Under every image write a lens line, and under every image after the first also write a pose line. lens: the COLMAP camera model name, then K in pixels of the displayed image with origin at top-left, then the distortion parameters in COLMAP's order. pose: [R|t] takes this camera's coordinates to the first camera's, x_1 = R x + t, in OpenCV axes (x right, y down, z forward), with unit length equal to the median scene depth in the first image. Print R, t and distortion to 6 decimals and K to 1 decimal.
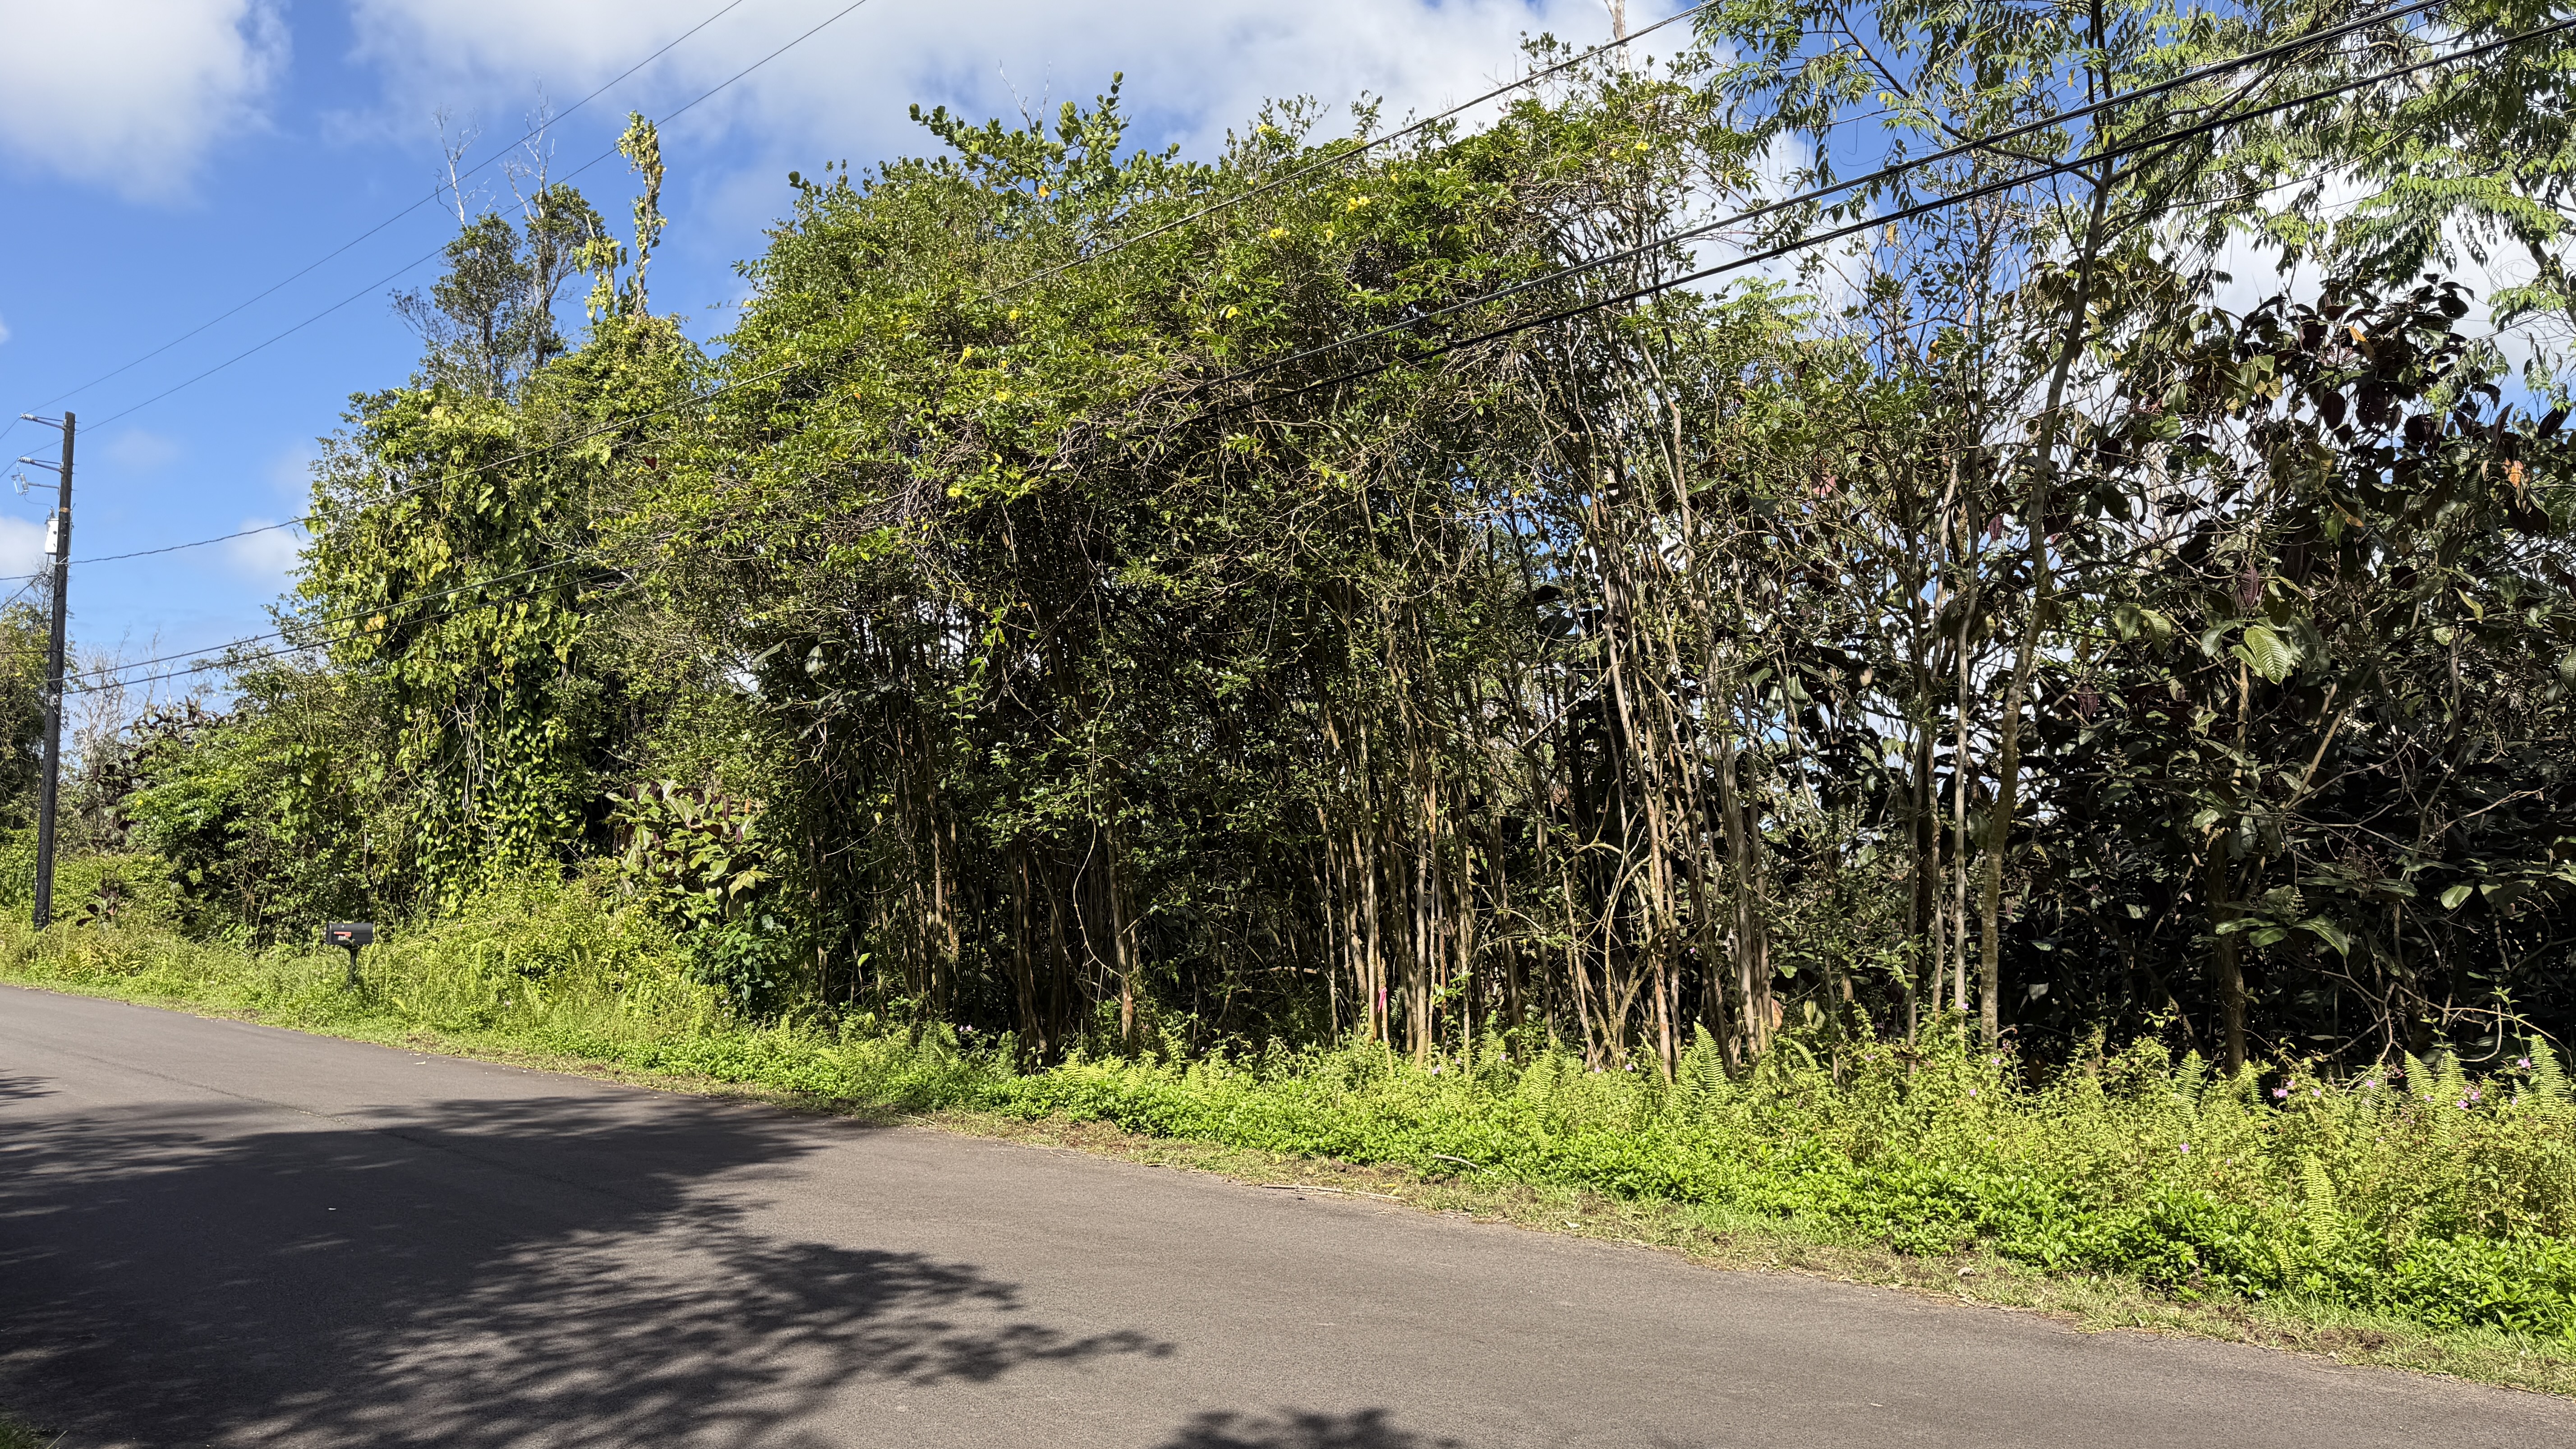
lens RADIAL K [[1798.1, 0, 1291.1], [0, 1798.1, 722.9], [0, 0, 1]] dist [0.006118, -0.002292]
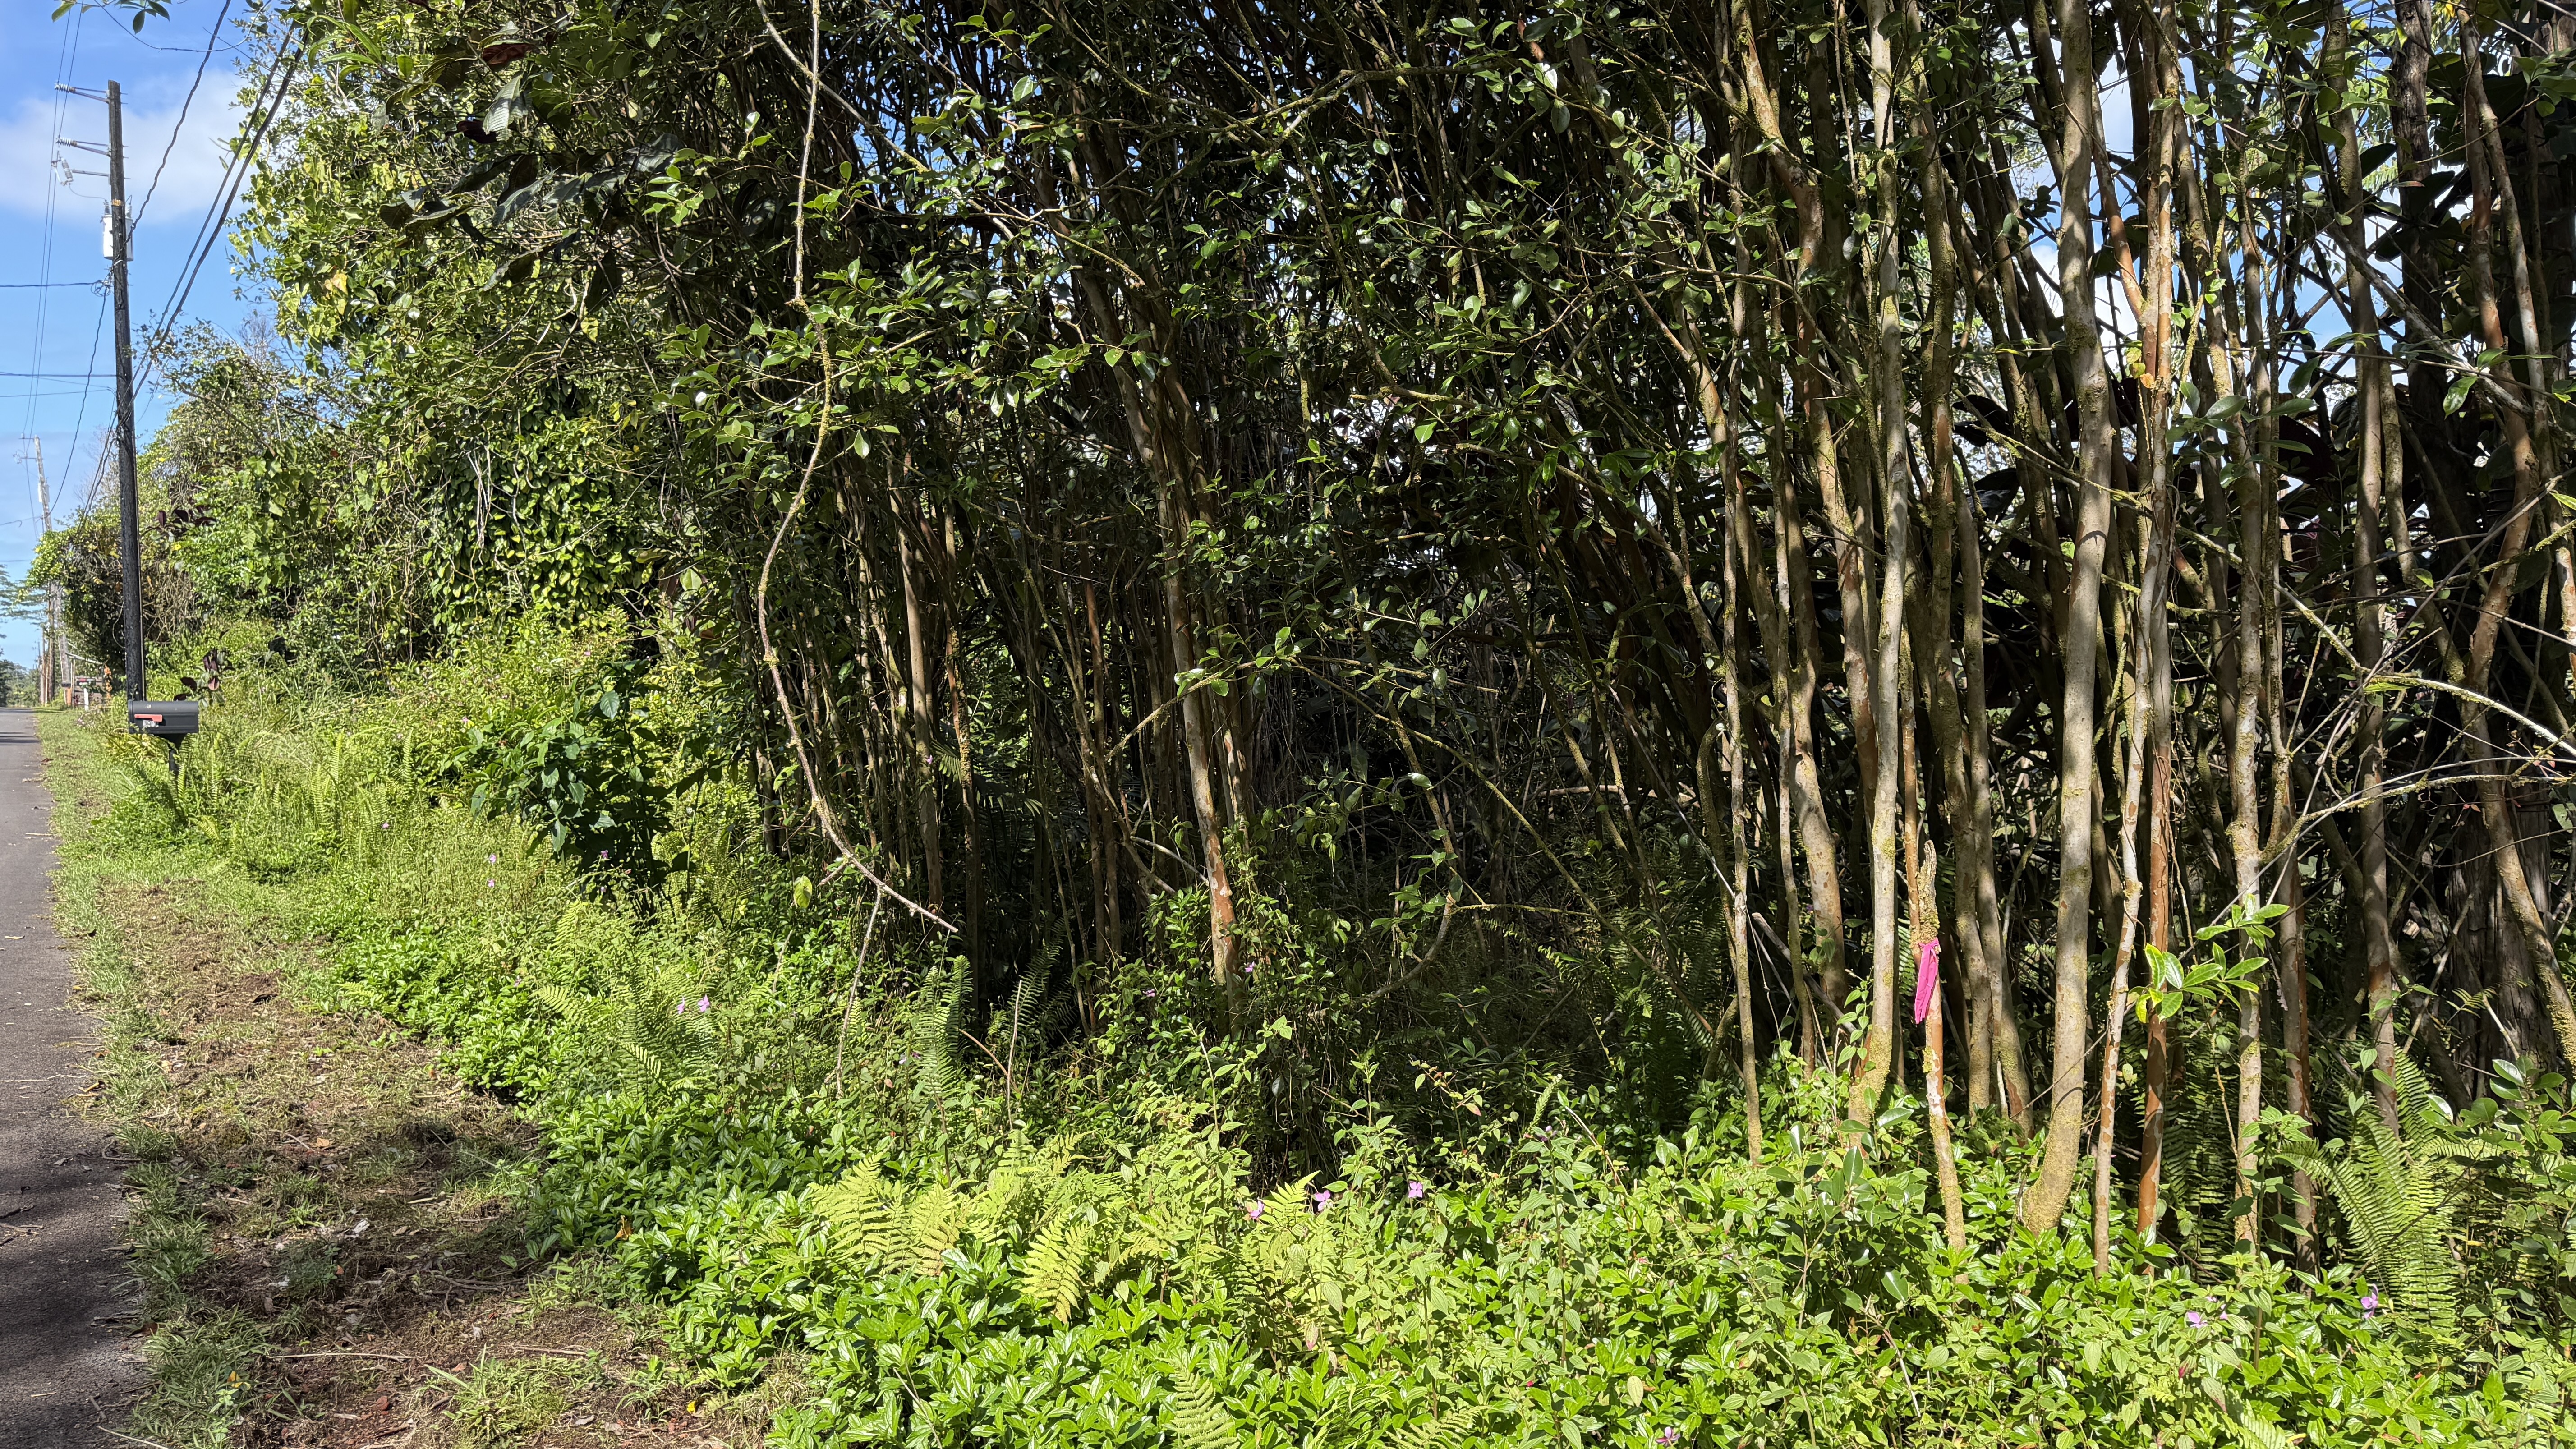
lens RADIAL K [[1798.1, 0, 1284.1], [0, 1798.1, 715.5], [0, 0, 1]] dist [0.006118, -0.002292]
pose [[0.983184, 0.005363, -0.182540, 0.000703], [0.016505, 0.992868, 0.118072, 0.062368], [0.181871, -0.119100, 0.976083, 0.593220]]
